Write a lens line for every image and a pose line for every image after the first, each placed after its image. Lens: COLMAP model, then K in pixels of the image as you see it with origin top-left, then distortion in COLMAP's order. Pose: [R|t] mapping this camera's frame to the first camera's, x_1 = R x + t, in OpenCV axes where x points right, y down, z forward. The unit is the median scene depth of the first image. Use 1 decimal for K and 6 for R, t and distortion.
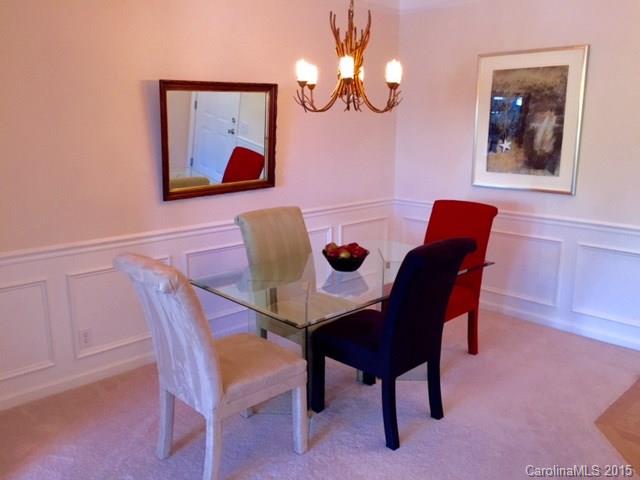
lens RADIAL K [[542.7, 0, 320.0], [0, 542.7, 240.0], [0, 0, 1]] dist [-0.000843, -0.008926]
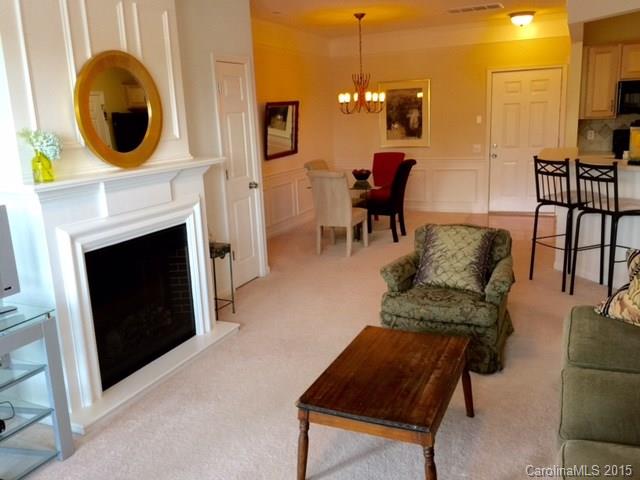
lens RADIAL K [[542.7, 0, 320.0], [0, 542.7, 240.0], [0, 0, 1]] dist [-0.000843, -0.008926]
pose [[0.927664, -0.126131, 0.351470, -0.740080], [0.125524, 0.991785, 0.024612, 0.175612], [-0.351687, 0.021287, 0.935876, -0.859059]]
